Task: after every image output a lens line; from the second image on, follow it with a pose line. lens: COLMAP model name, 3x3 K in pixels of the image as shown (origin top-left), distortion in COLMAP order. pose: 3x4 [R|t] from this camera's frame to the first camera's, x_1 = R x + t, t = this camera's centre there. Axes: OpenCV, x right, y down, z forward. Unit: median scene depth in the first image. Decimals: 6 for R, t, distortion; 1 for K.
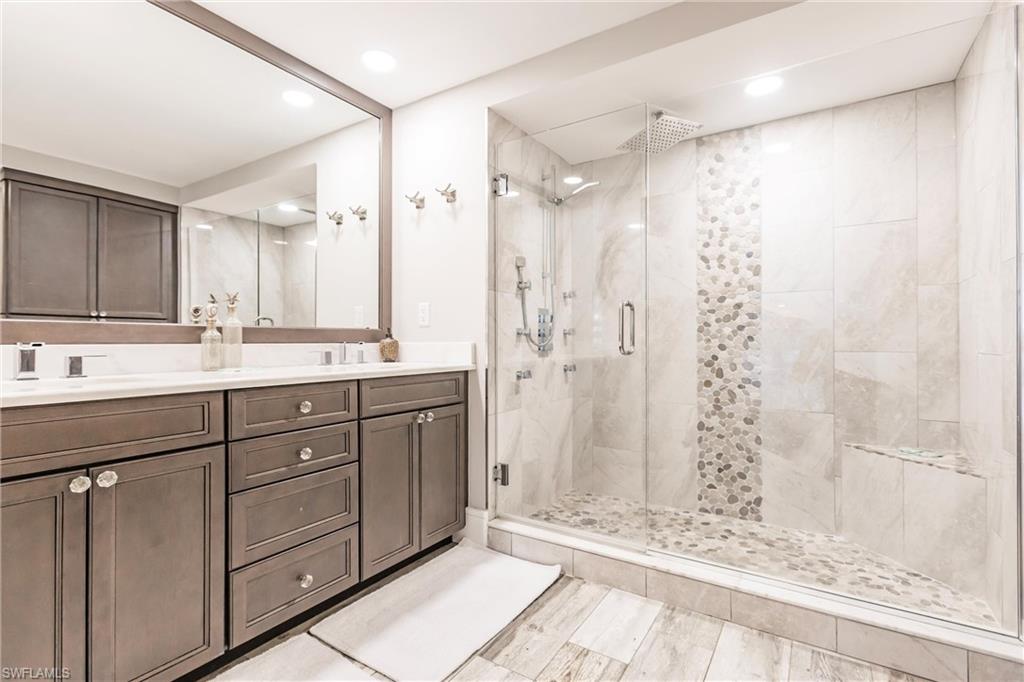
lens RADIAL K [[440.6, 0, 509.5], [0, 440.6, 343.7], [0, 0, 1]] dist [-0.000043, 0.000058]
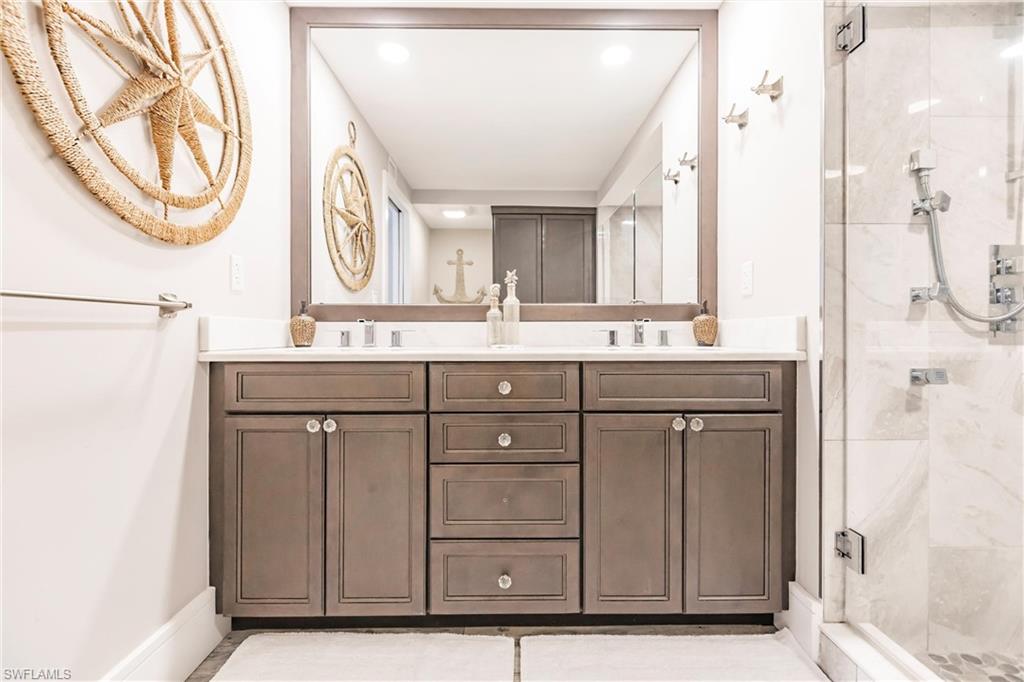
lens RADIAL K [[455.3, 0, 559.5], [0, 455.3, 337.4], [0, 0, 1]] dist [-0.000453, -0.000098]
pose [[0.582599, 0.005781, -0.812739, 0.222118], [-0.000607, 0.999978, 0.006677, 0.021999], [0.812760, -0.003397, 0.582589, 0.346443]]
